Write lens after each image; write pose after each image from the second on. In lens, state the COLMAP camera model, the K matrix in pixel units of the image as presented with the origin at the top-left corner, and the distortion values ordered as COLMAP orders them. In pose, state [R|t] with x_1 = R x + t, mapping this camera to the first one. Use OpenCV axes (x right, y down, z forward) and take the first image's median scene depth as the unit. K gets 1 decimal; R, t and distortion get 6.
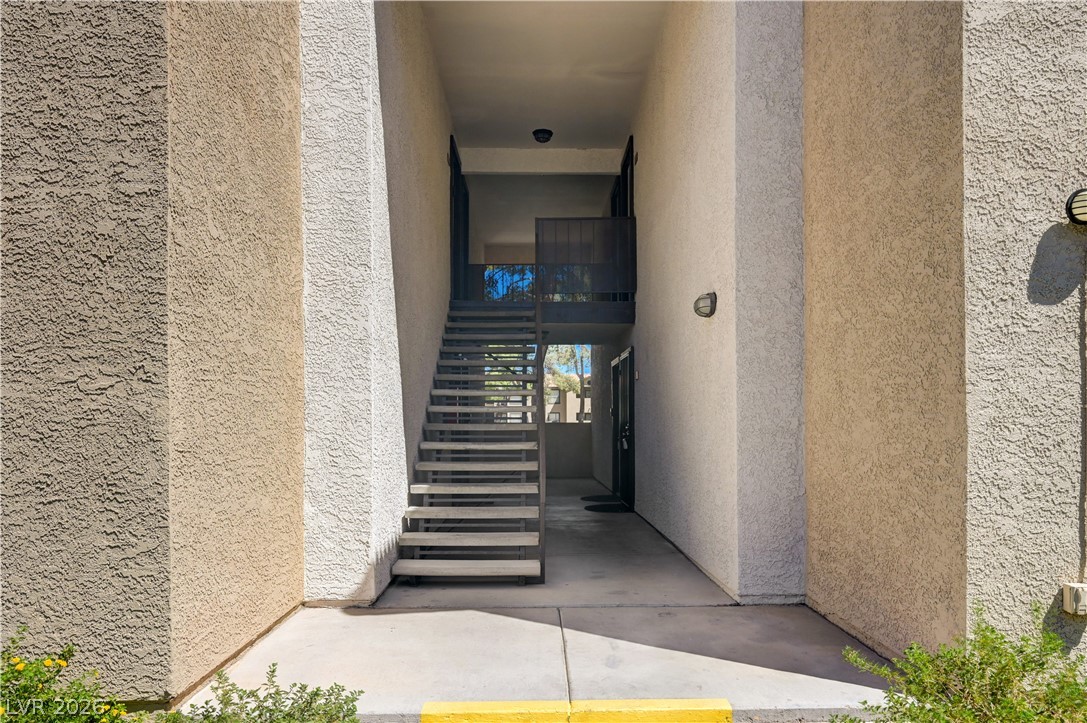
lens RADIAL K [[778.8, 0, 538.1], [0, 778.8, 426.2], [0, 0, 1]] dist [0.002678, -0.003109]
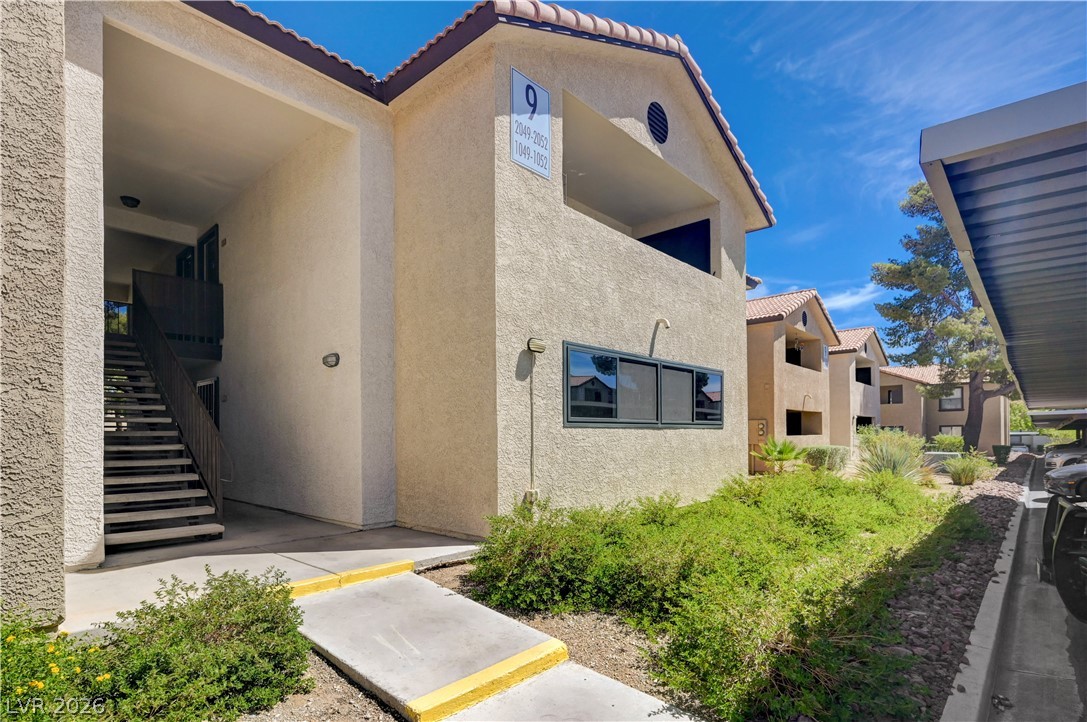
lens RADIAL K [[545.3, 0, 553.8], [0, 545.3, 433.0], [0, 0, 1]] dist [-0.000951, -0.001134]
pose [[0.681596, 0.002990, 0.731723, -0.570133], [0.006400, 0.999929, -0.010048, 0.031669], [-0.731701, 0.011532, 0.681528, -0.284590]]
